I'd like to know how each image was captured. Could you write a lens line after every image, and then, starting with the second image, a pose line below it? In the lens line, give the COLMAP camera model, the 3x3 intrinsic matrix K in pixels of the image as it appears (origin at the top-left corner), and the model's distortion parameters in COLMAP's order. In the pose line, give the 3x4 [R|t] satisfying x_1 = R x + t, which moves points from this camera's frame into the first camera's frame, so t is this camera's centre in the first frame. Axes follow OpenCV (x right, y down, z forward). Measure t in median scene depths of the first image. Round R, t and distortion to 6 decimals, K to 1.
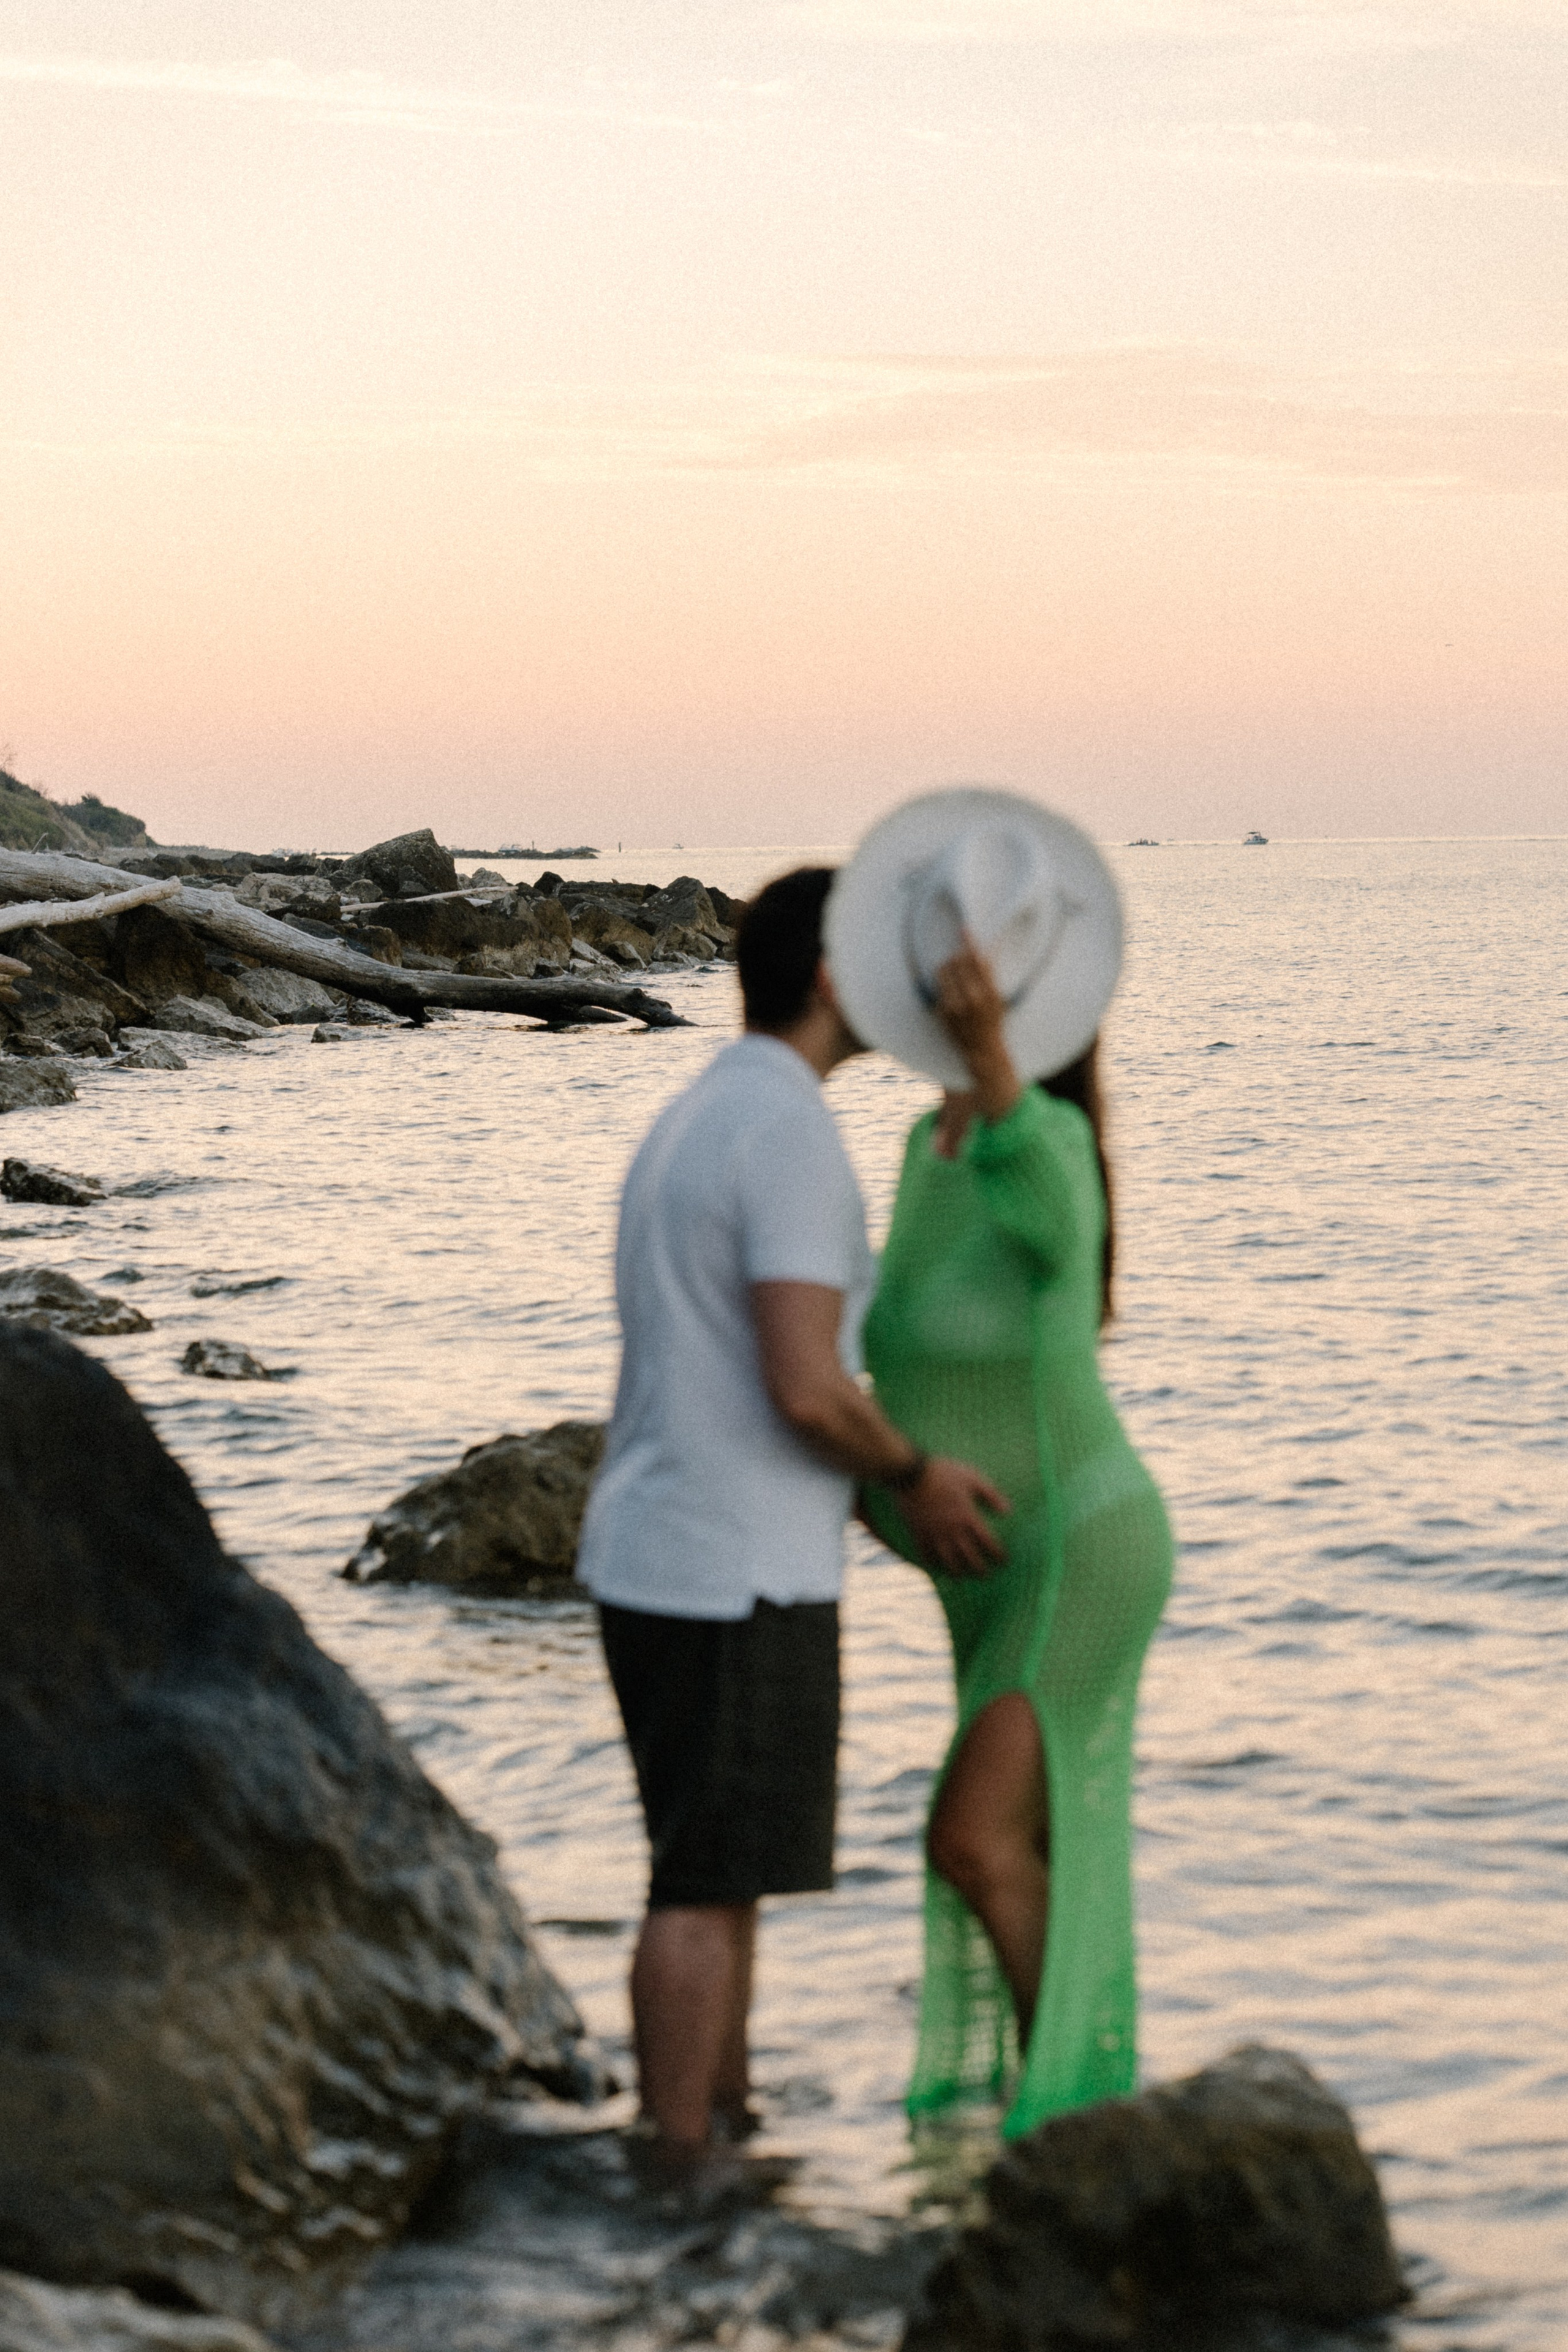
lens RADIAL K [[5727.4, 0, 784.0], [0, 5727.4, 1176.0], [0, 0, 1]] dist [-0.023497, -0.396032]
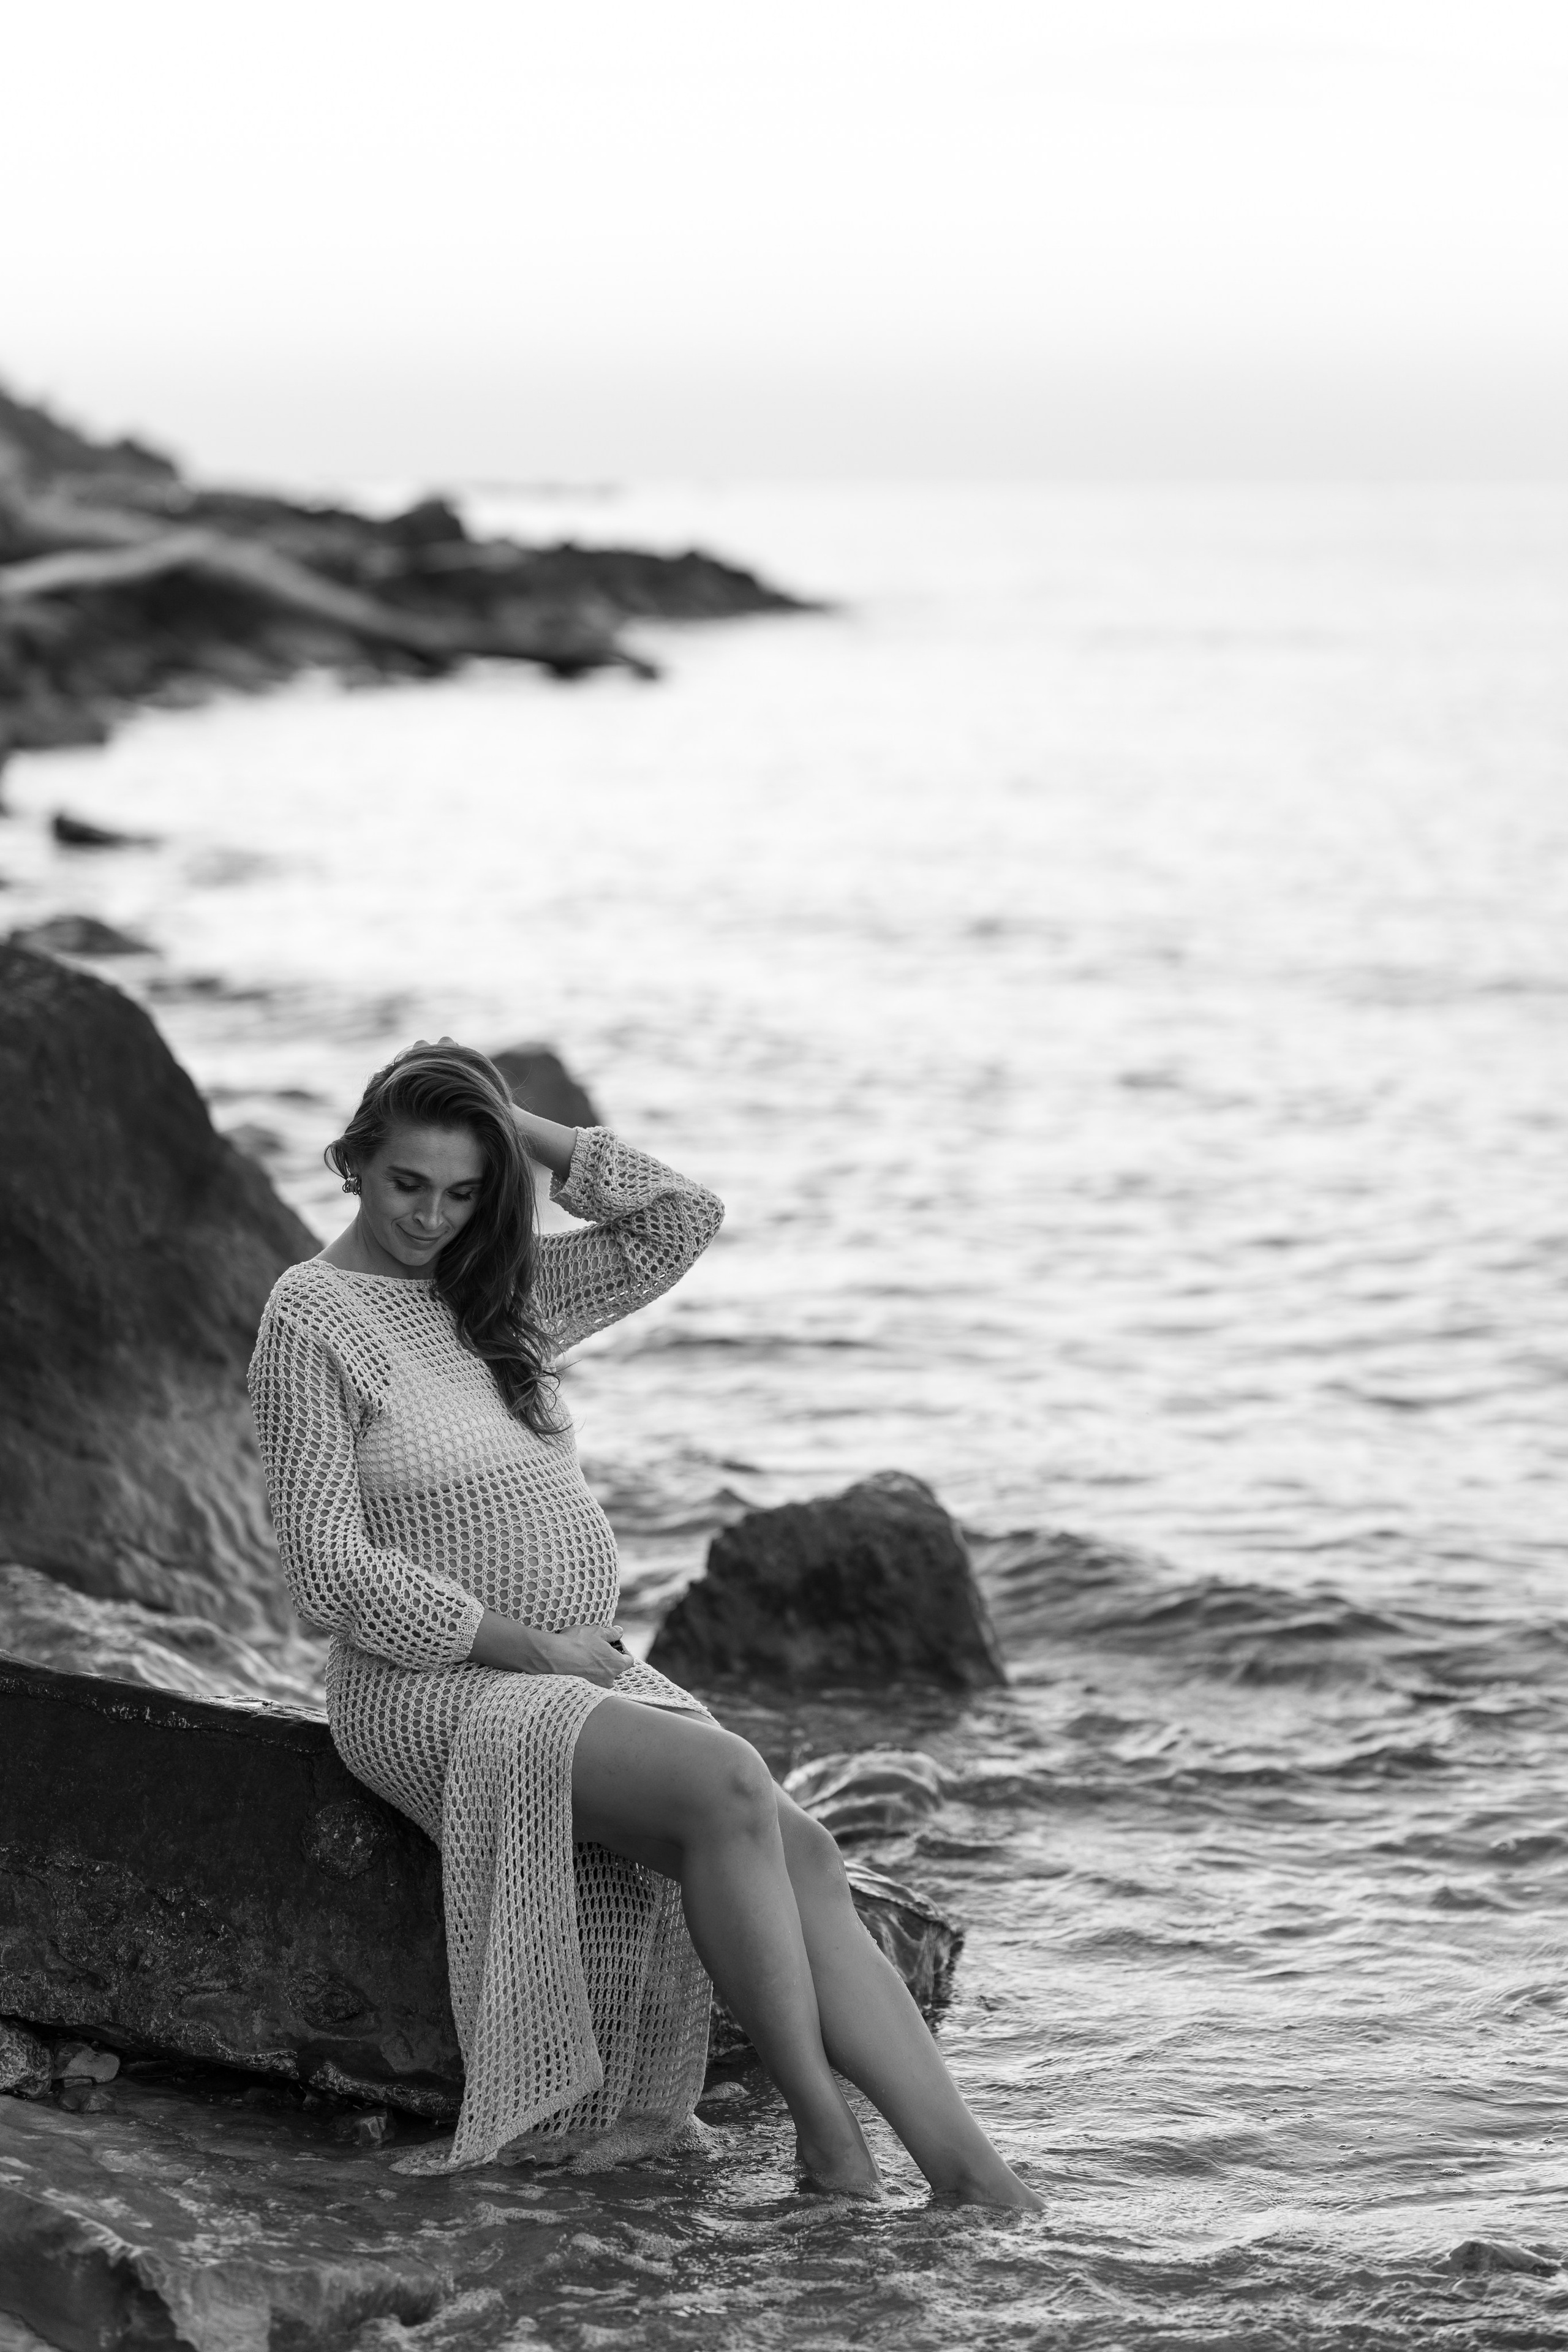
lens RADIAL K [[5727.4, 0, 784.0], [0, 5727.4, 1176.0], [0, 0, 1]] dist [-0.023497, -0.396032]
pose [[0.999784, 0.020039, -0.005455, 0.054925], [-0.019646, 0.997727, 0.064458, -0.019848], [0.006734, -0.064337, 0.997906, -0.451176]]
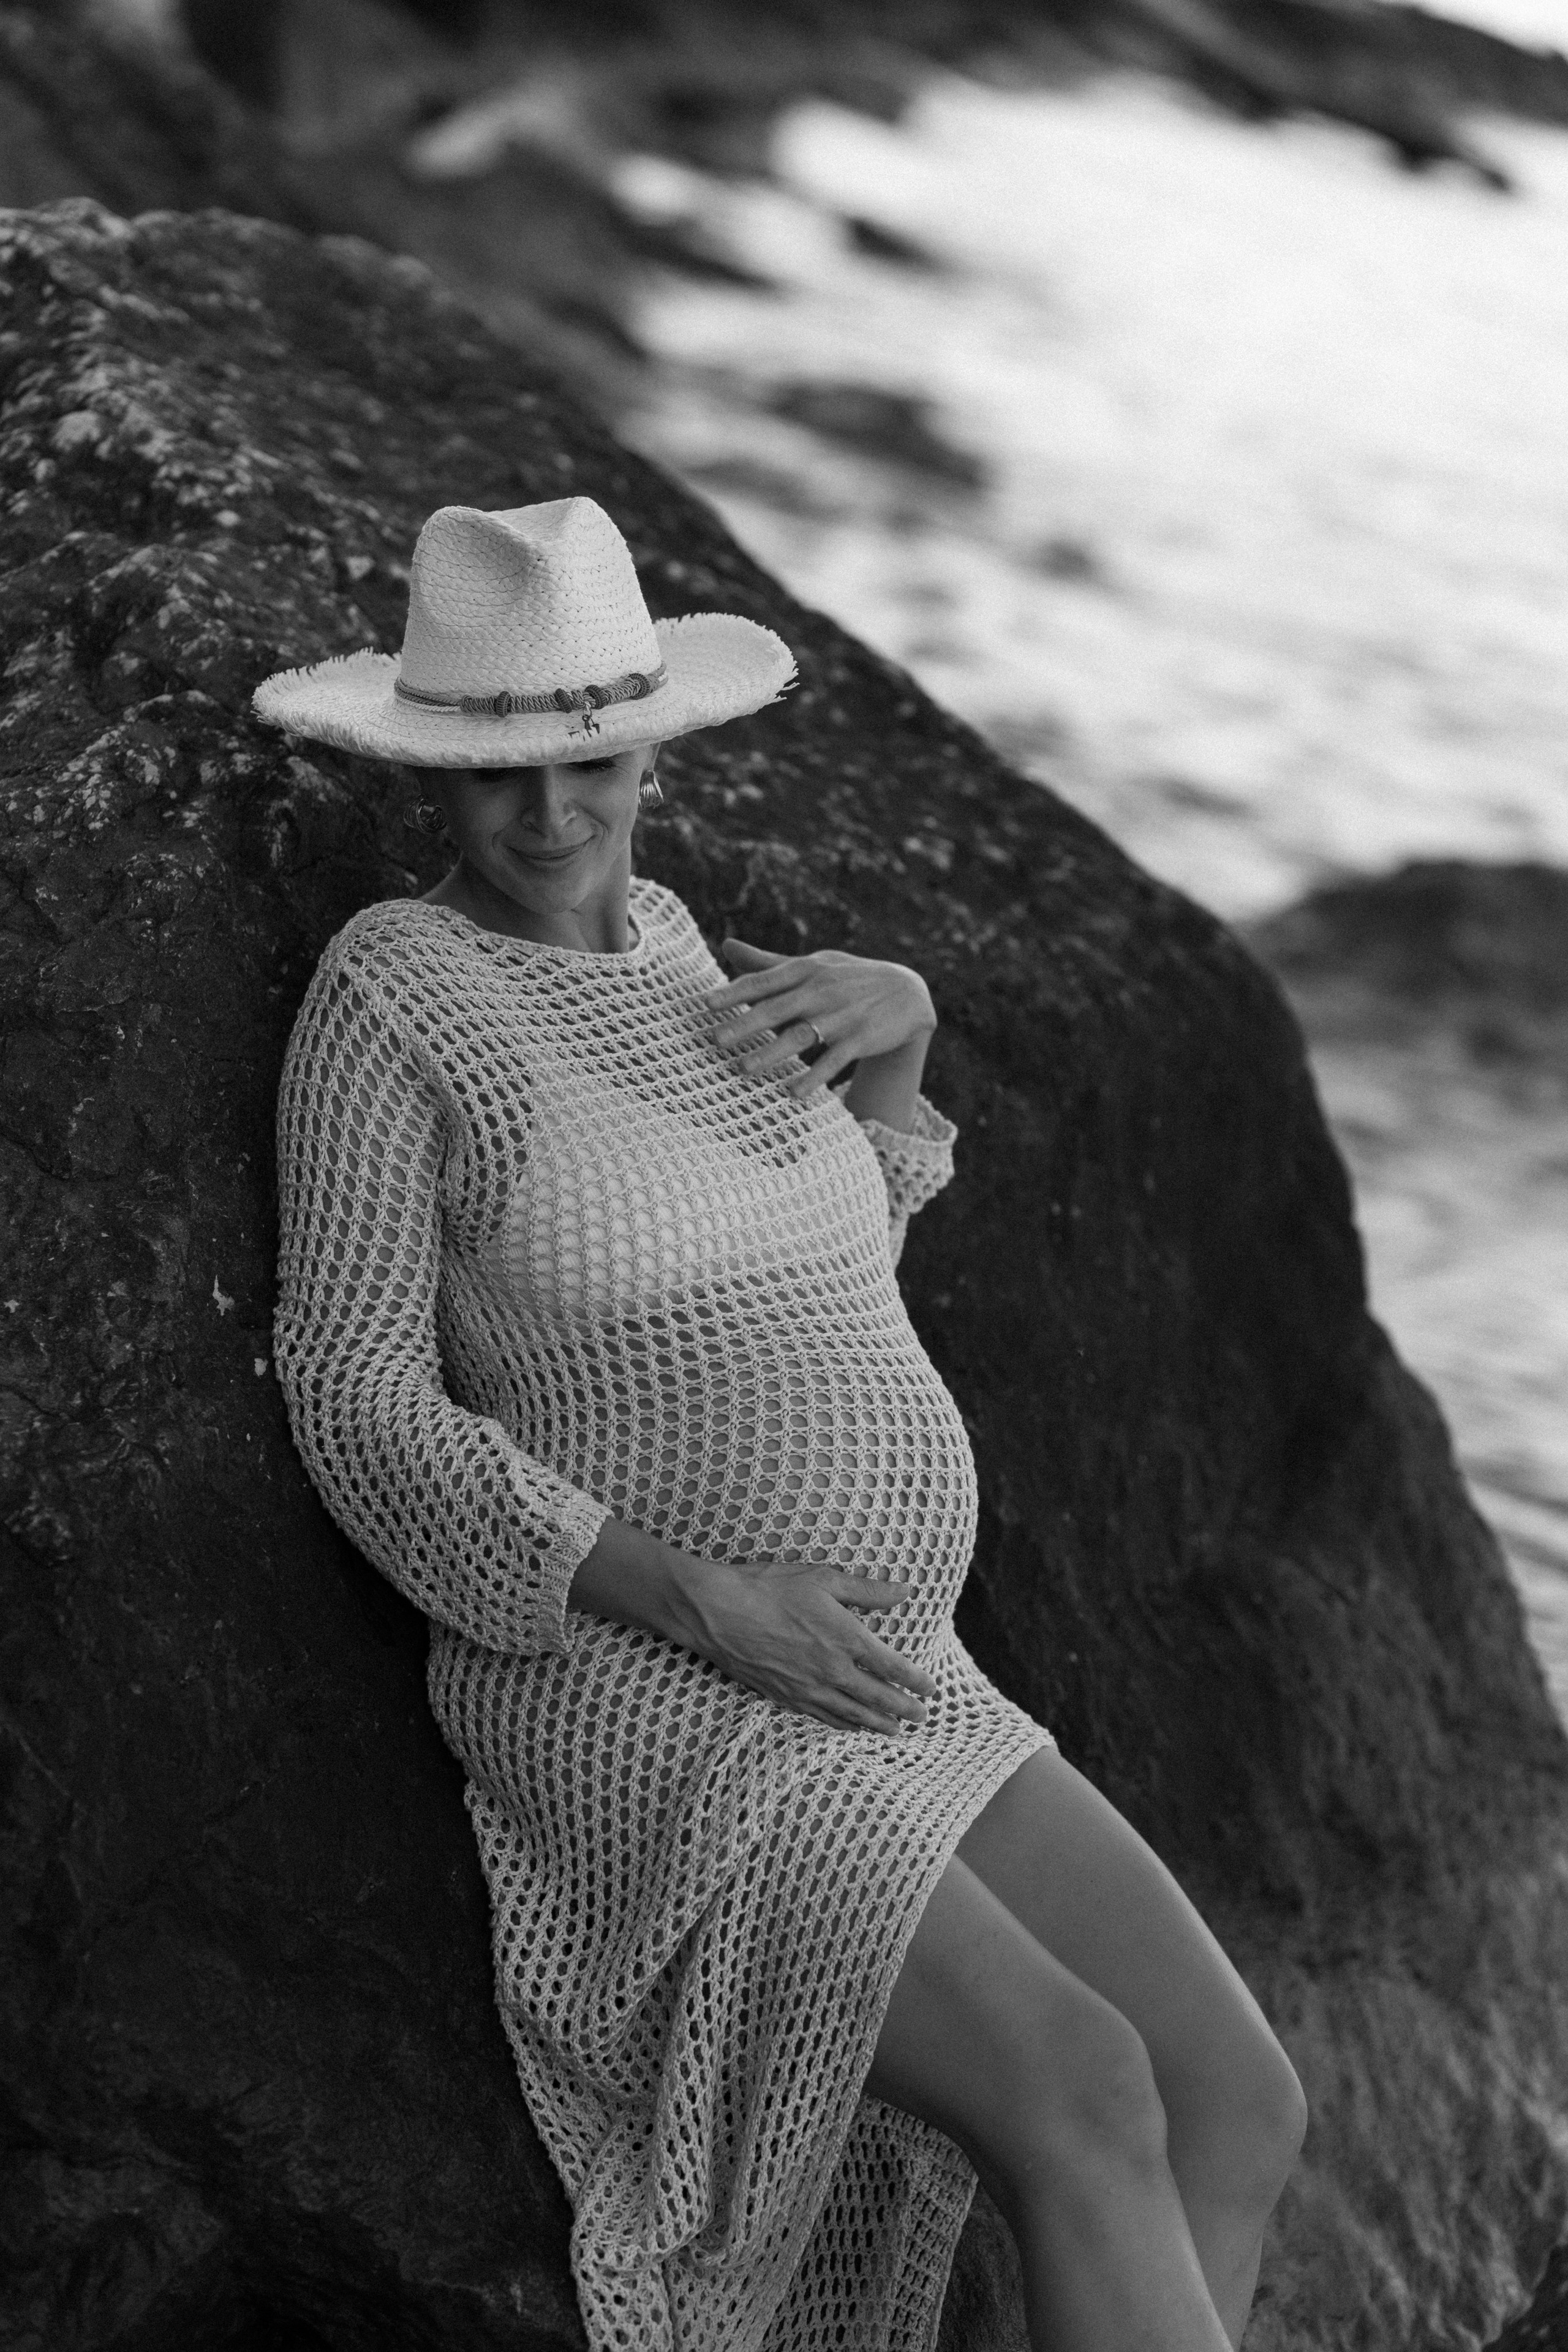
lens RADIAL K [[5620.4, 0, 784.5], [0, 5620.4, 1076.5], [0, 0, 1]] dist [-0.002321, 0.406486]
pose [[0.950968, 0.299330, -0.077852, -0.122647], [-0.283945, 0.944724, 0.163923, -0.049730], [0.122616, -0.133779, 0.983396, 0.362041]]
